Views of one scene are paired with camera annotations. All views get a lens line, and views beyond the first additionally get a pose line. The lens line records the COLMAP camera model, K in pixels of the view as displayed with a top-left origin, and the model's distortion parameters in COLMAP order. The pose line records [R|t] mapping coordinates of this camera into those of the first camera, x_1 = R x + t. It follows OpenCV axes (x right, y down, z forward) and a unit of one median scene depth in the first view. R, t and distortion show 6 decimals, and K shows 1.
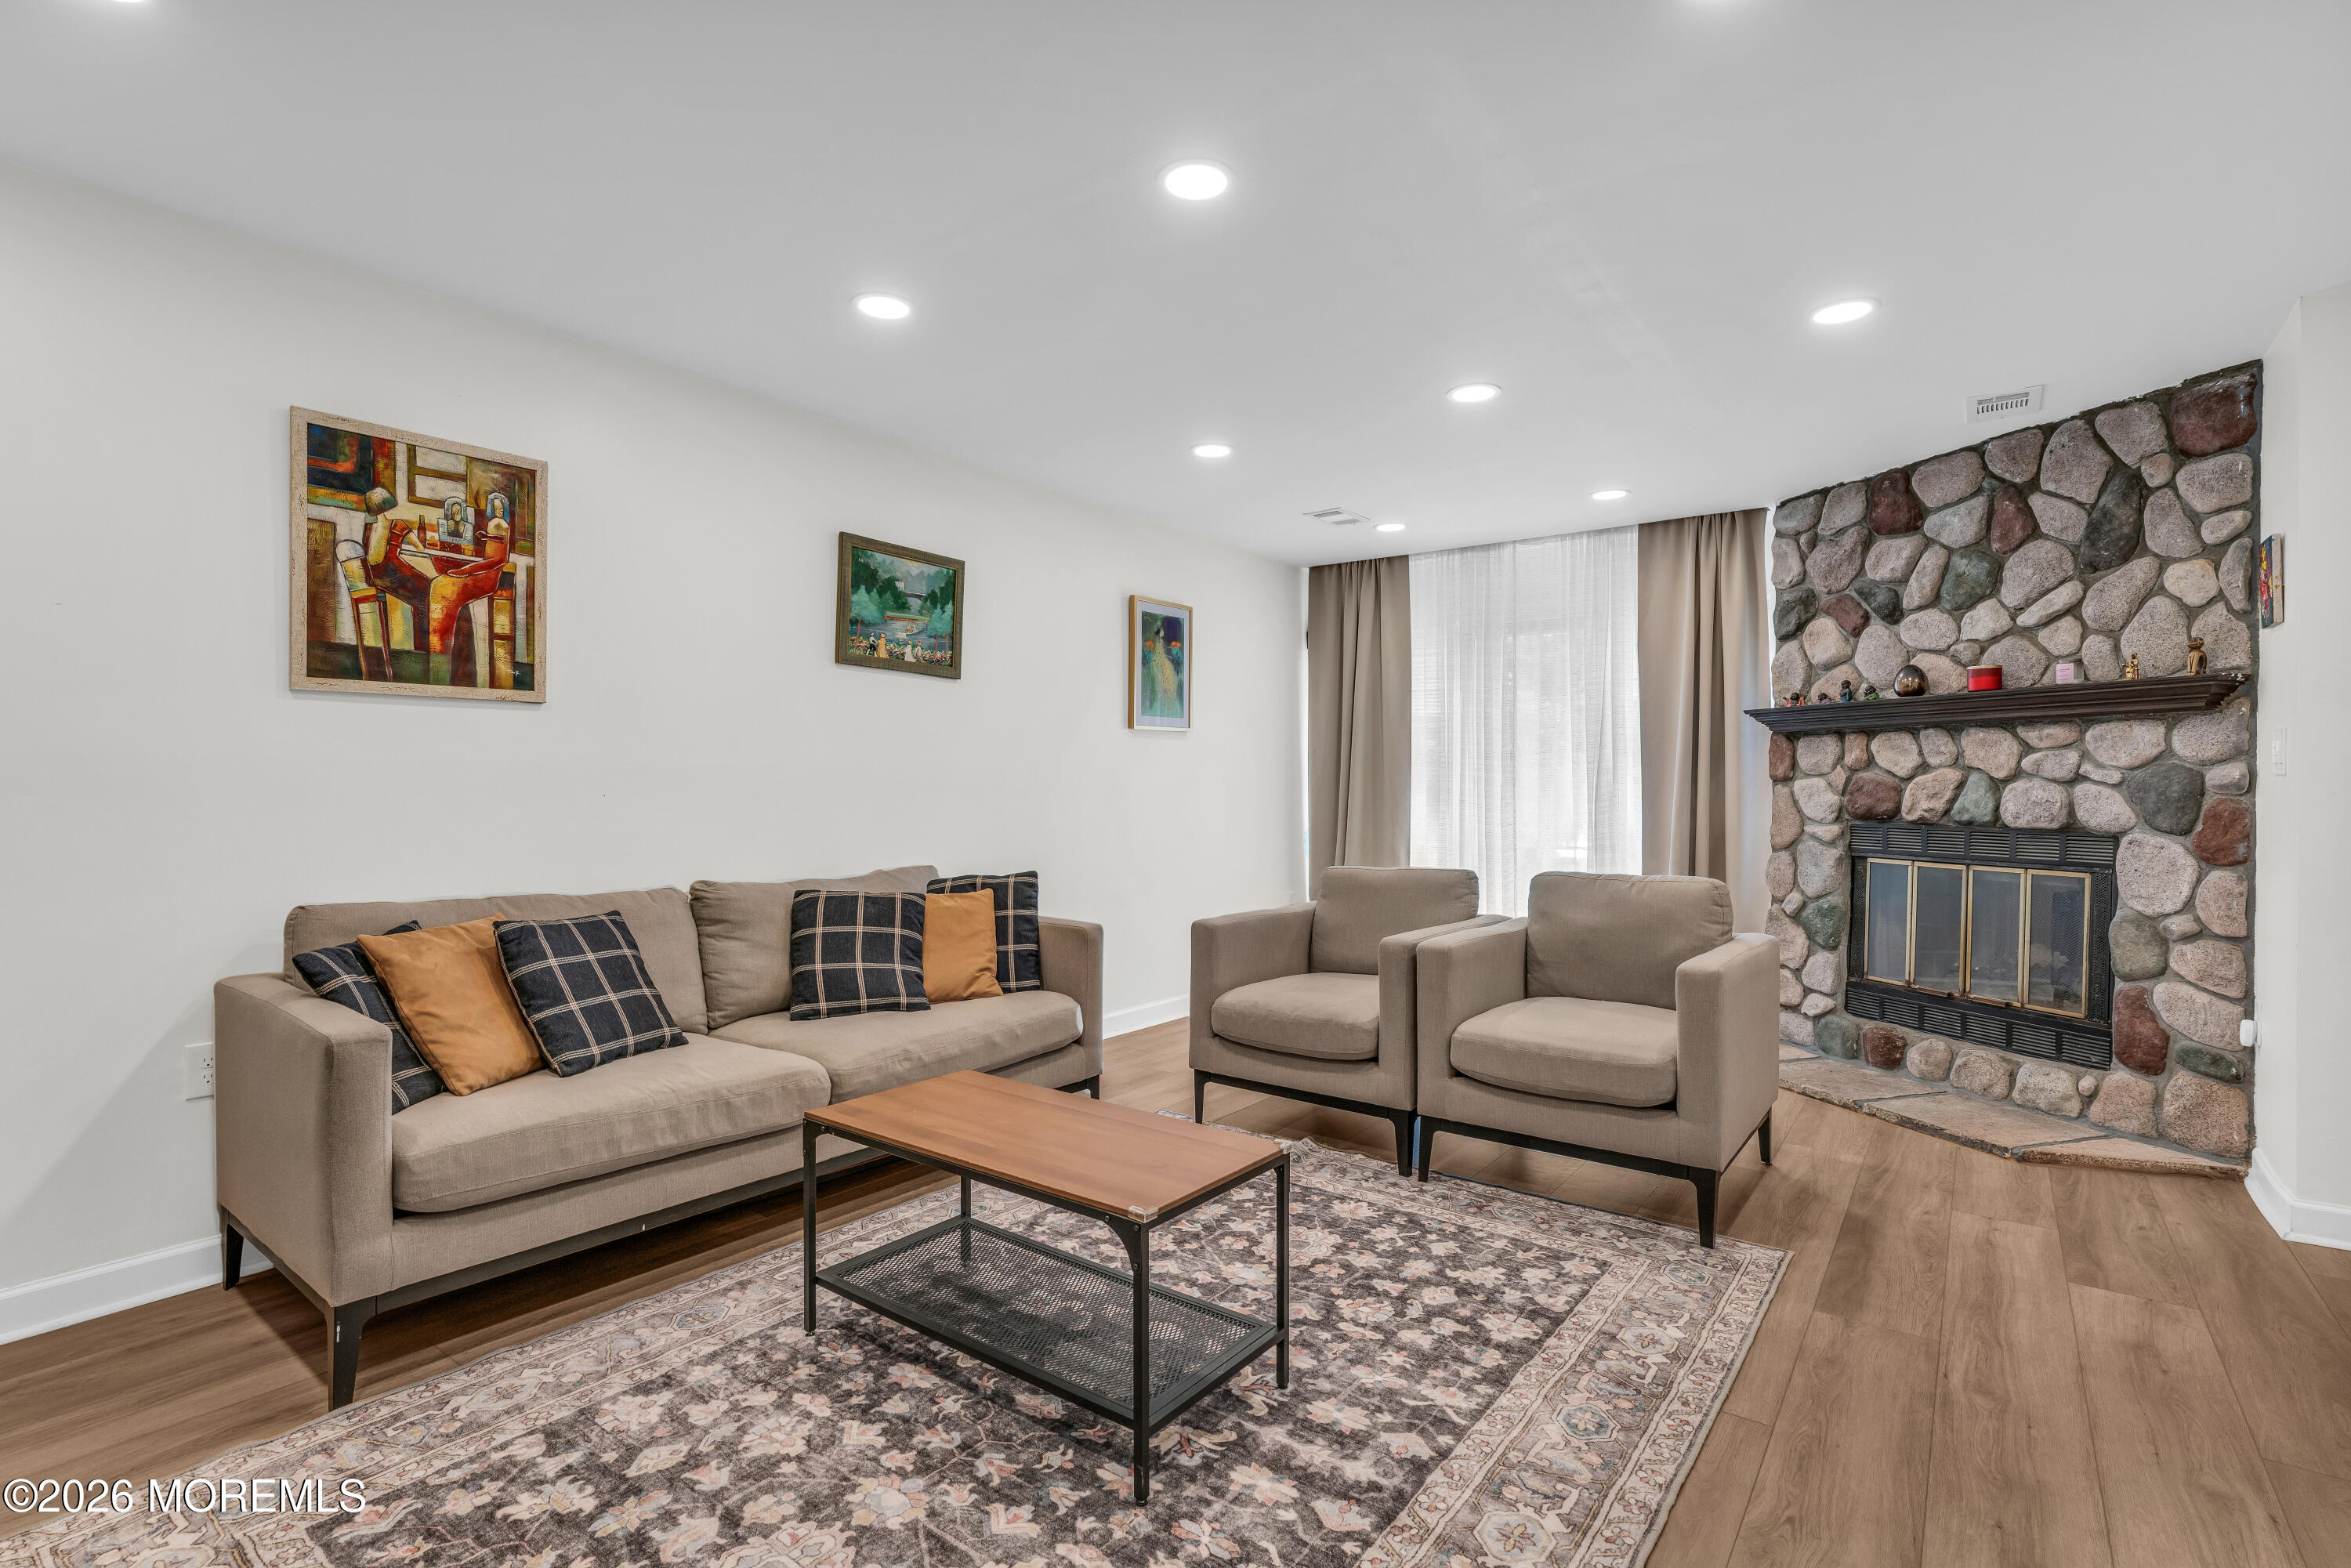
lens RADIAL K [[1105.2, 0, 1175.5], [0, 1105.2, 784.0], [0, 0, 1]] dist [-0.002317, 0.000003]
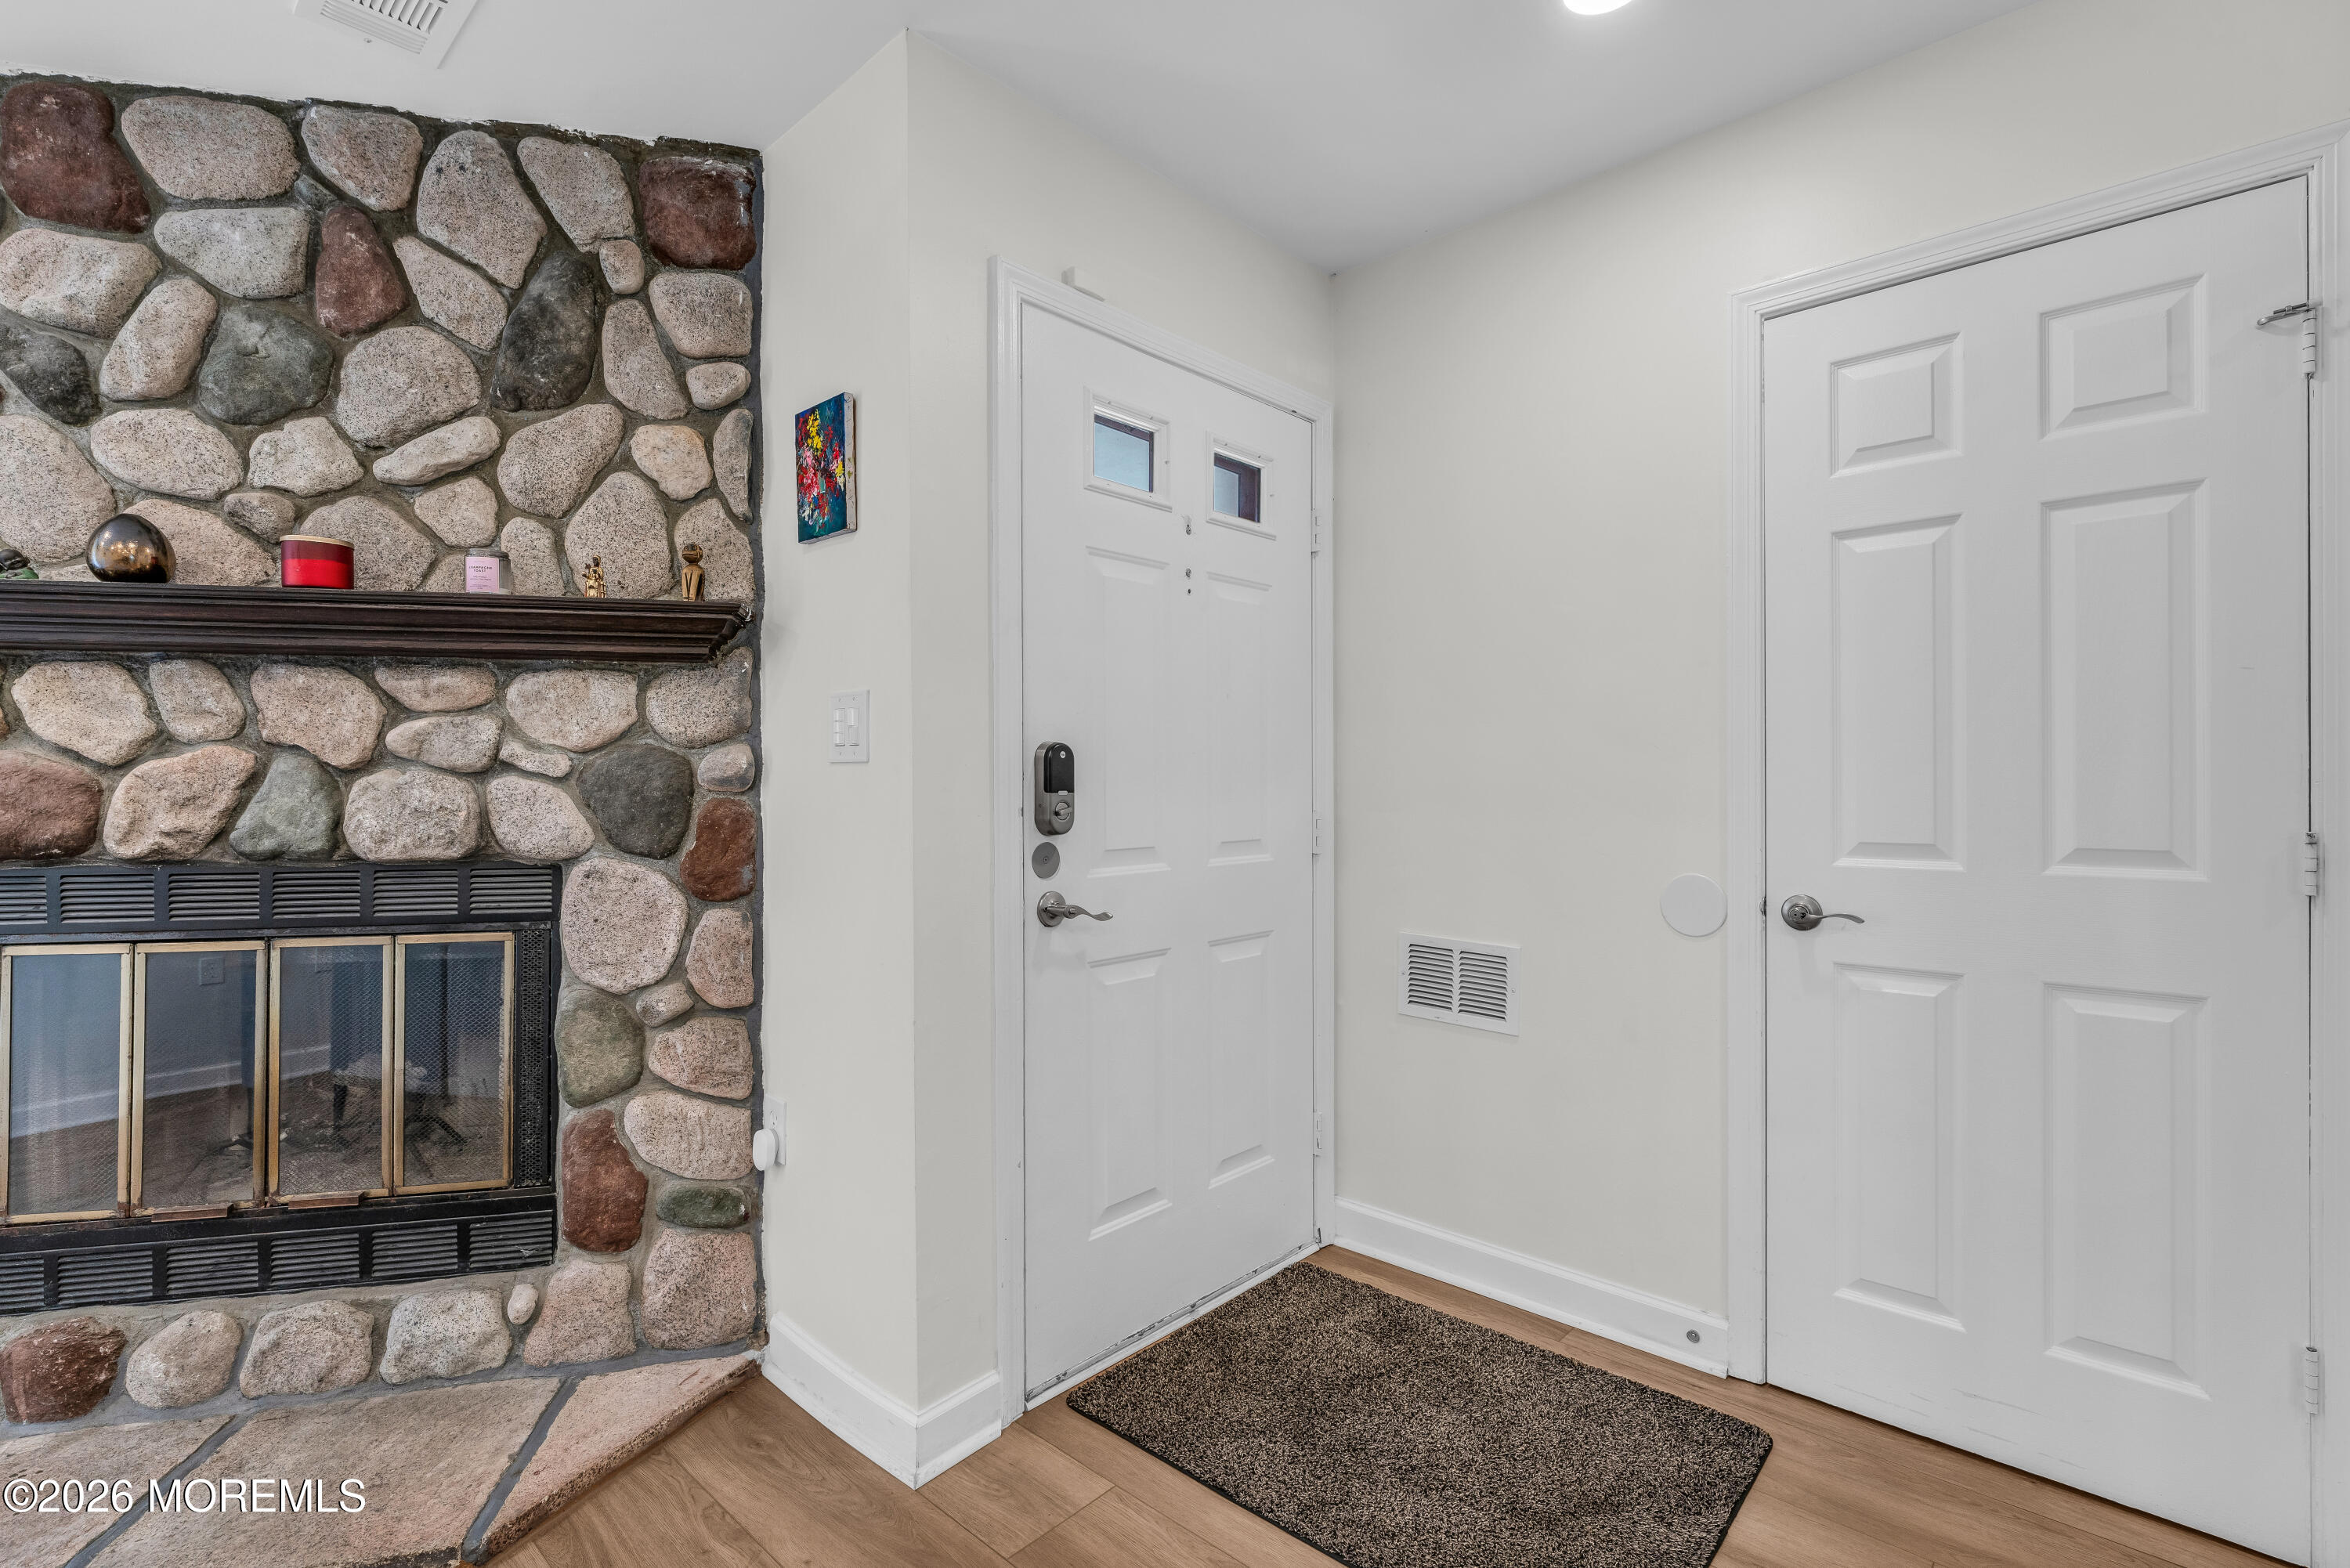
lens RADIAL K [[1059.6, 0, 1164.4], [0, 1059.6, 788.3], [0, 0, 1]] dist [-0.003651, 0.000658]
pose [[0.110345, -0.010281, 0.993840, 0.328992], [0.002007, 0.999947, 0.010121, 0.001027], [-0.993891, 0.000878, 0.110360, 0.622662]]
